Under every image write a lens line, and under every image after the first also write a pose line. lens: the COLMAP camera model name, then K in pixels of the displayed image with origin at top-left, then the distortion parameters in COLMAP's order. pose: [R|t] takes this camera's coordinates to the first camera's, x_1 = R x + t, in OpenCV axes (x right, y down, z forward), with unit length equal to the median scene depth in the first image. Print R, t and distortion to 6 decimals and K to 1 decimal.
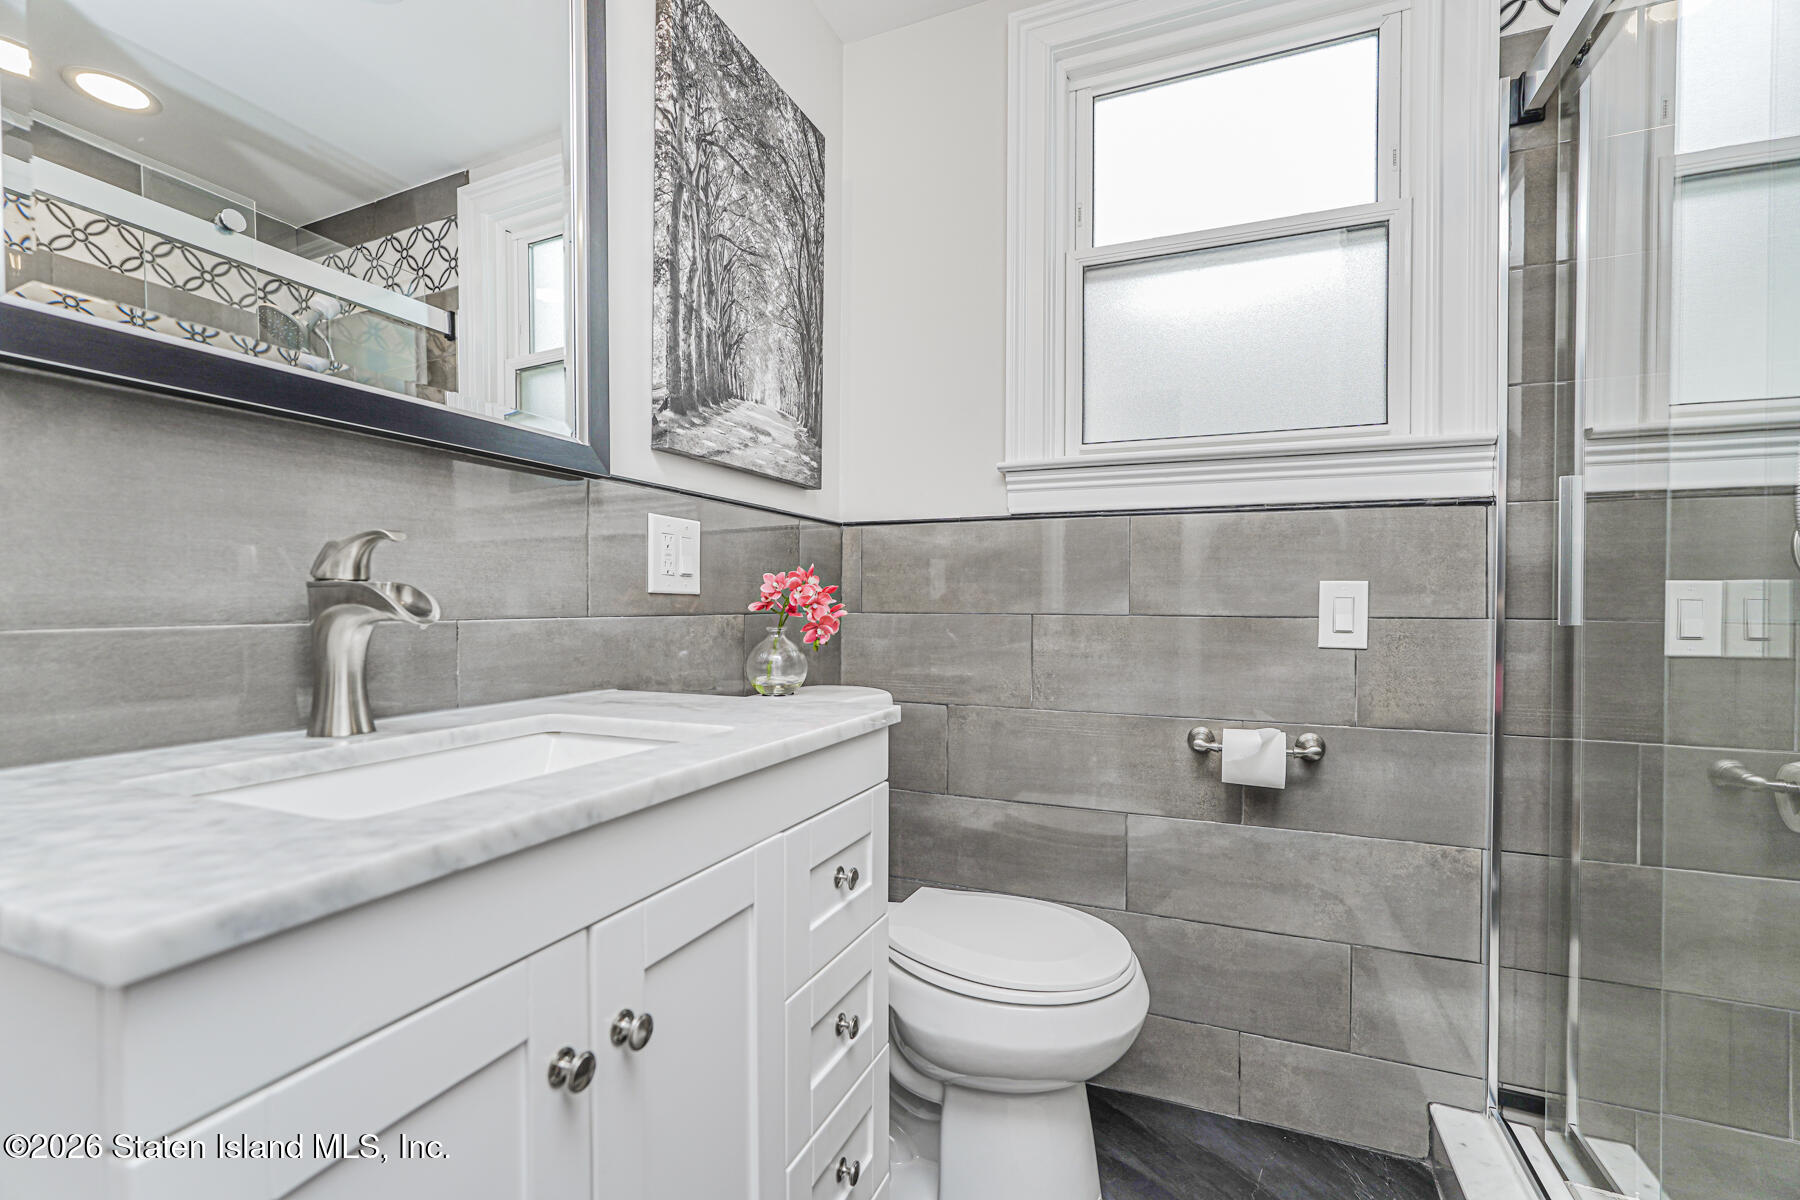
lens RADIAL K [[795.6, 0, 901.8], [0, 795.6, 607.7], [0, 0, 1]] dist [-0.015615, 0.007621]
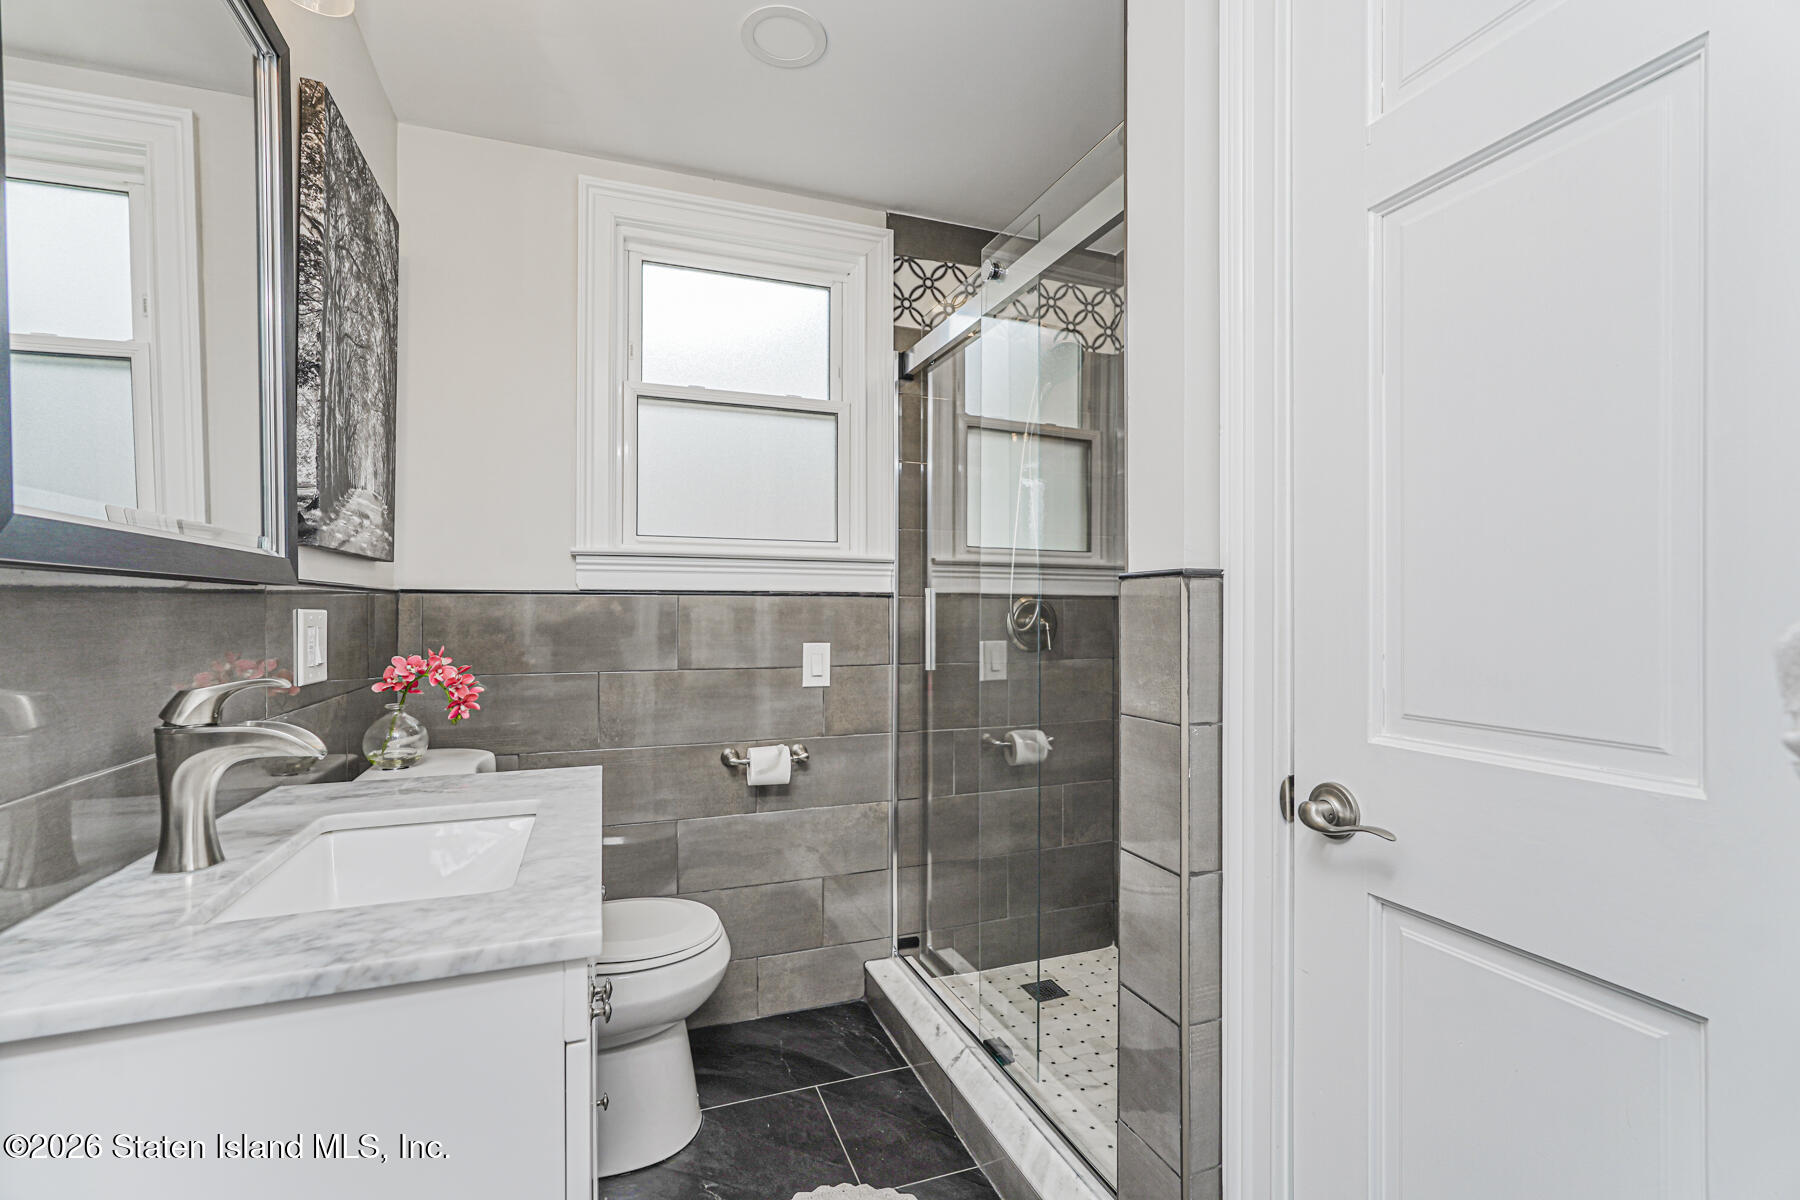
lens RADIAL K [[795.6, 0, 907.4], [0, 795.6, 600.9], [0, 0, 1]] dist [-0.015615, 0.007621]
pose [[0.719671, 0.004022, 0.694303, -0.407216], [0.005899, 0.999912, -0.011907, -0.099780], [-0.694290, 0.012665, 0.719584, -0.250289]]
